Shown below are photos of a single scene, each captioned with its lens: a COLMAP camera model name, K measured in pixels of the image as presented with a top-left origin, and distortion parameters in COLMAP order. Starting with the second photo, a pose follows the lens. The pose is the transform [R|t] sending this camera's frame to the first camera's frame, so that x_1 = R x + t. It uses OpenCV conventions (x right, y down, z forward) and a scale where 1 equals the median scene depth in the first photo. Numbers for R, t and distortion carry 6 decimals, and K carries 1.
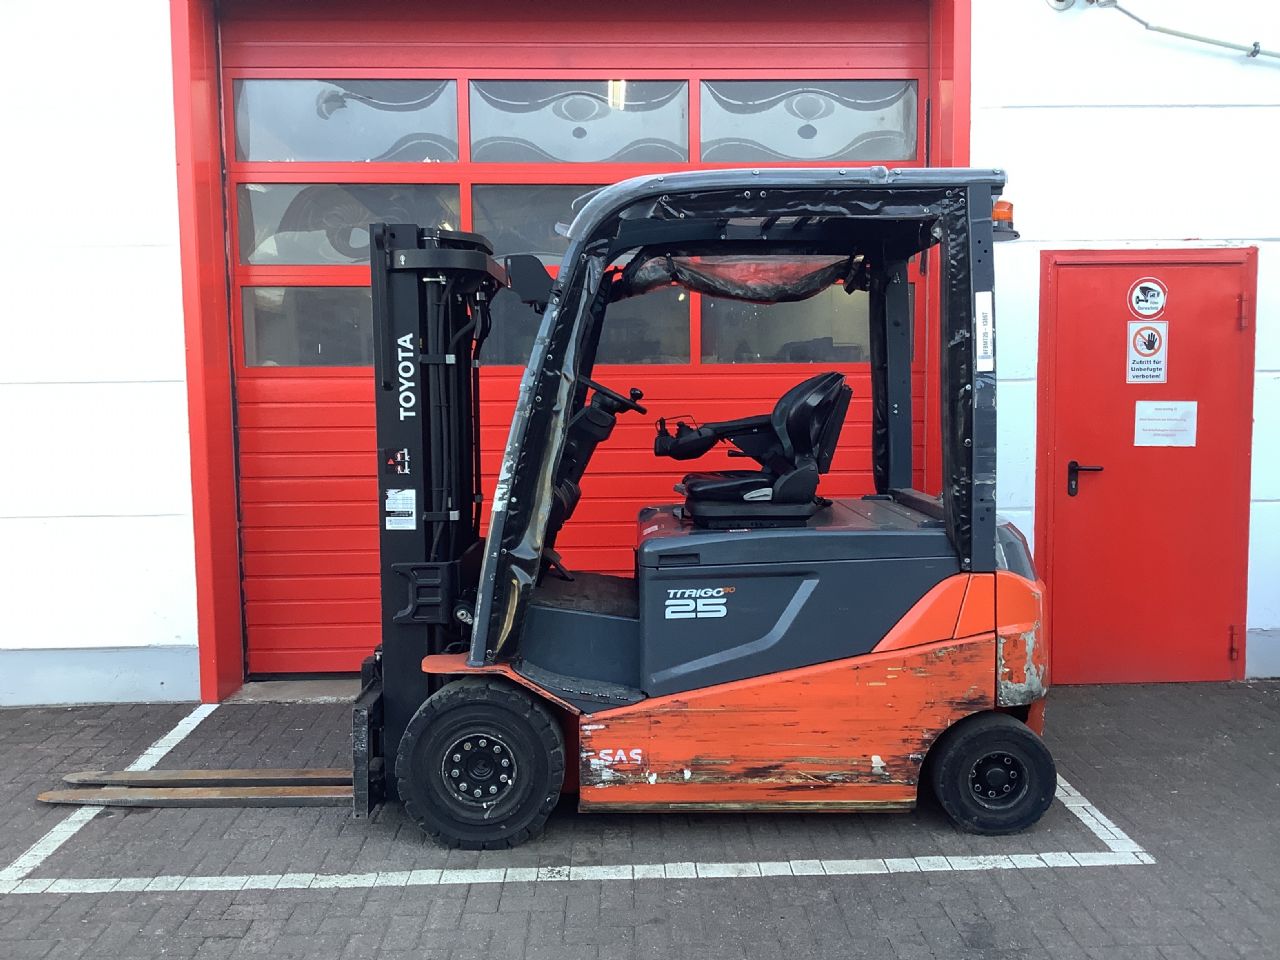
lens RADIAL K [[1164.9, 0, 640.0], [0, 1164.9, 480.0], [0, 0, 1]] dist [0.081617, -0.158847]
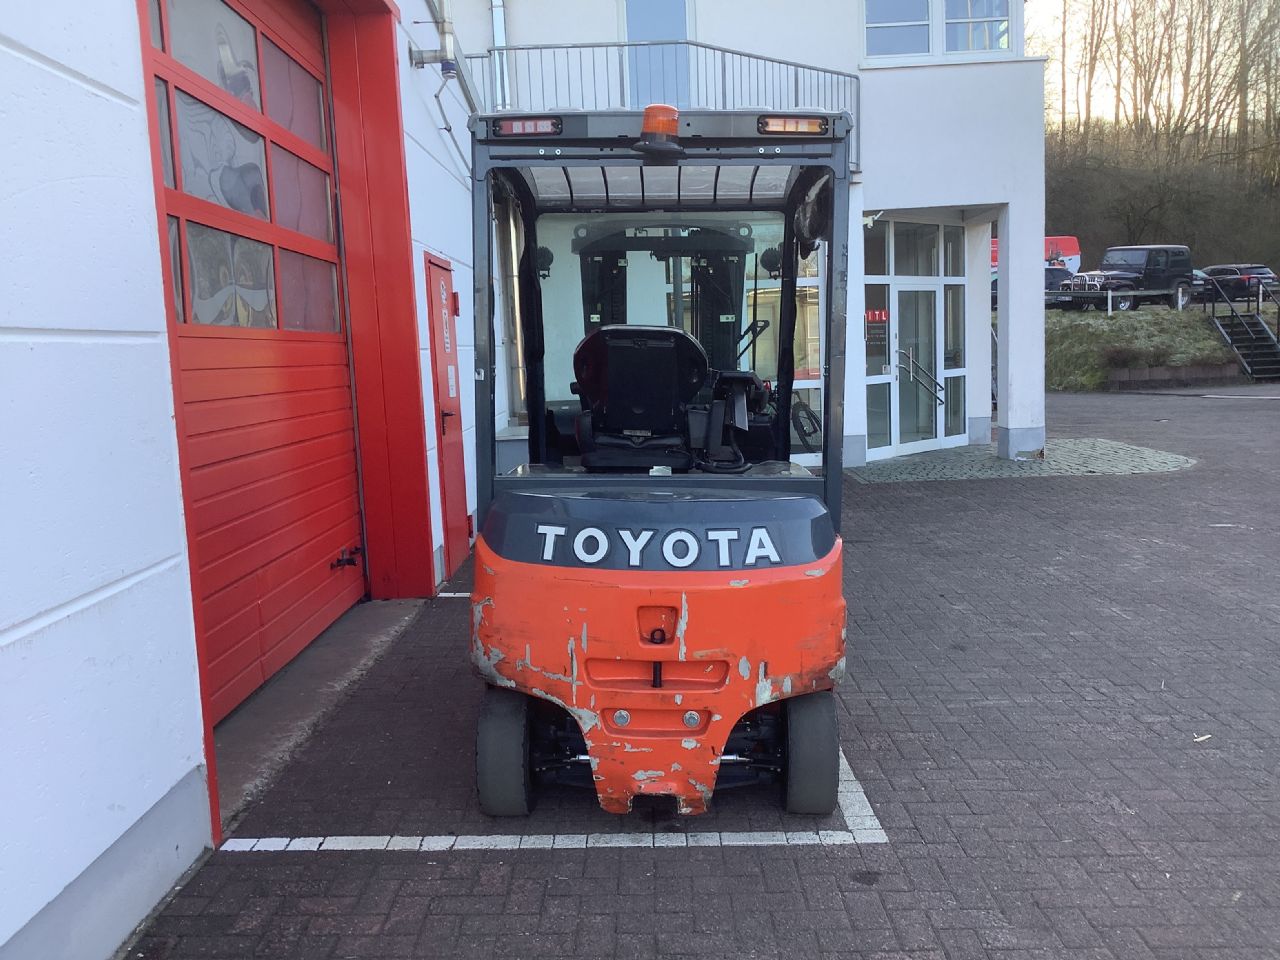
lens RADIAL K [[1143.3, 0, 640.0], [0, 1143.3, 480.0], [0, 0, 1]] dist [0.083545, -0.189635]
pose [[0.039998, -0.101022, 0.994080, -1.379933], [0.116213, 0.988595, 0.095788, -0.053319], [-0.992419, 0.111693, 0.051282, 1.040037]]
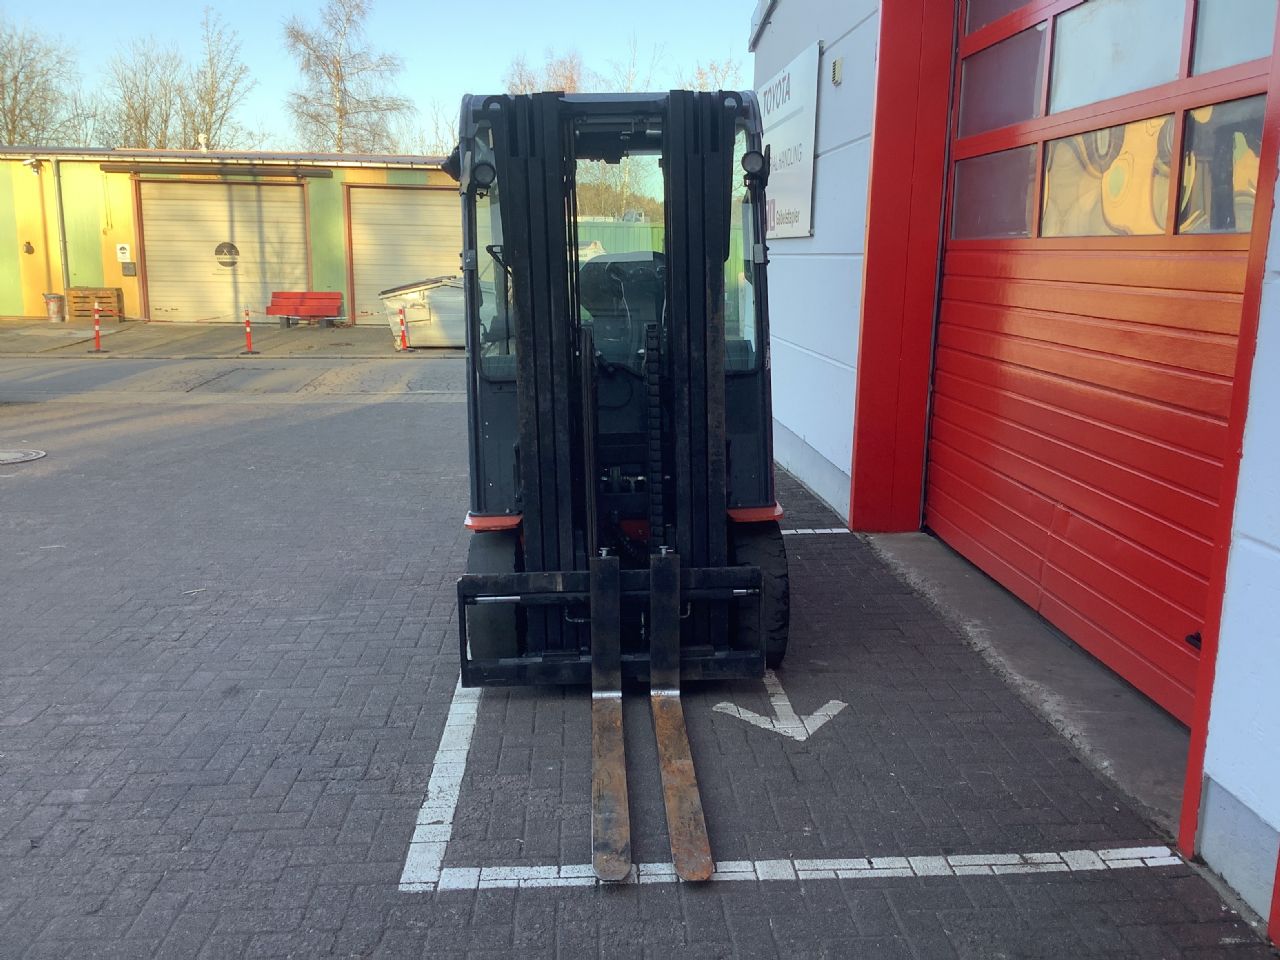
lens RADIAL K [[1164.9, 0, 640.0], [0, 1164.9, 480.0], [0, 0, 1]] dist [0.081617, -0.158847]
pose [[0.025804, 0.203629, -0.978708, 1.108331], [-0.089802, 0.975548, 0.200604, -0.109319], [0.995625, 0.082714, 0.043459, 1.056415]]
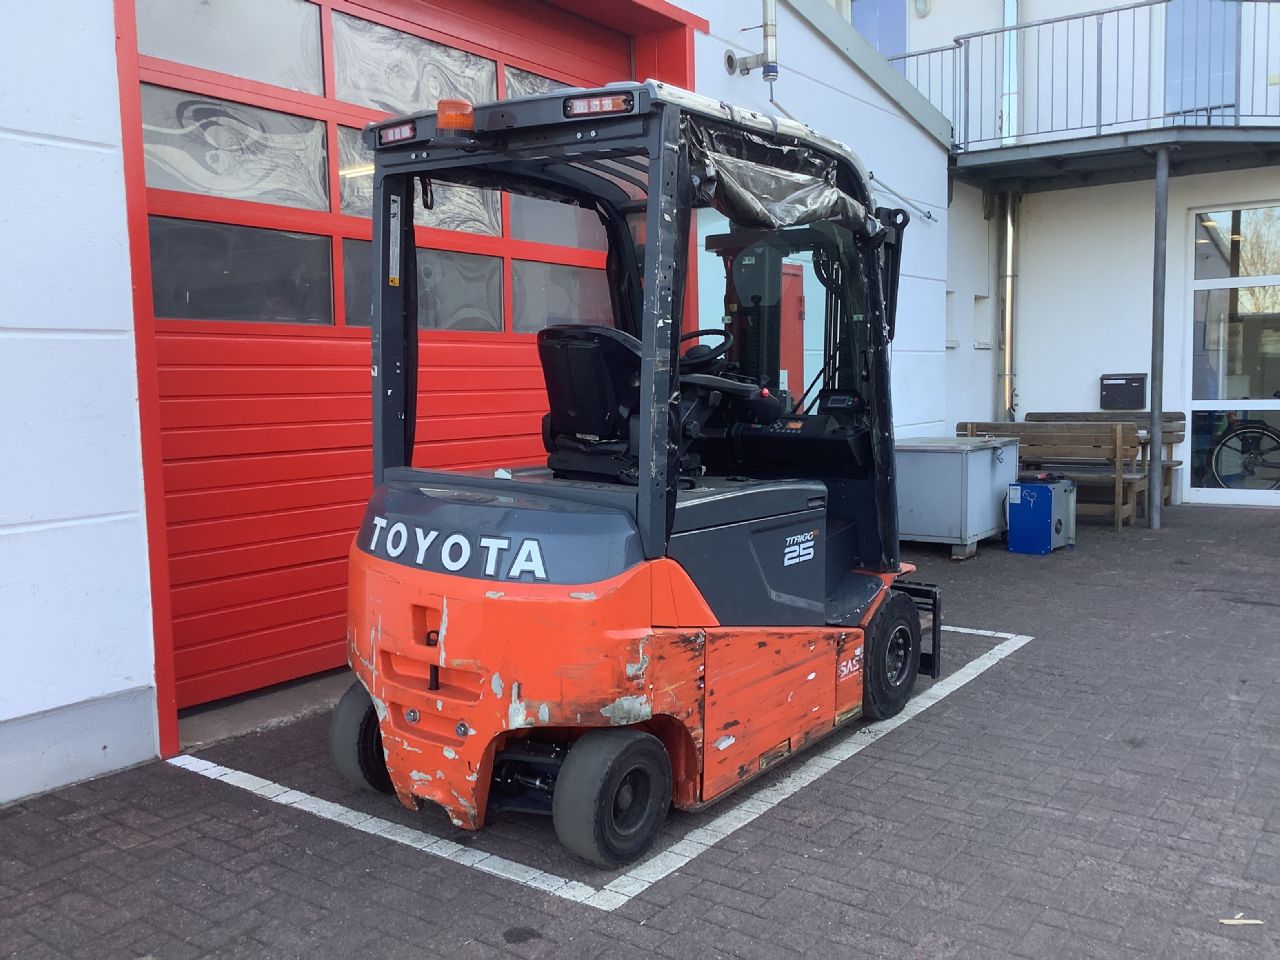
lens RADIAL K [[1145.6, 0, 654.1], [0, 1145.6, 474.4], [0, 0, 1]] dist [0.071912, -0.143587]
pose [[0.597968, -0.064907, 0.798888, -1.105740], [0.074034, 0.996928, 0.025583, 0.017263], [-0.798094, 0.043847, 0.600936, 0.426215]]
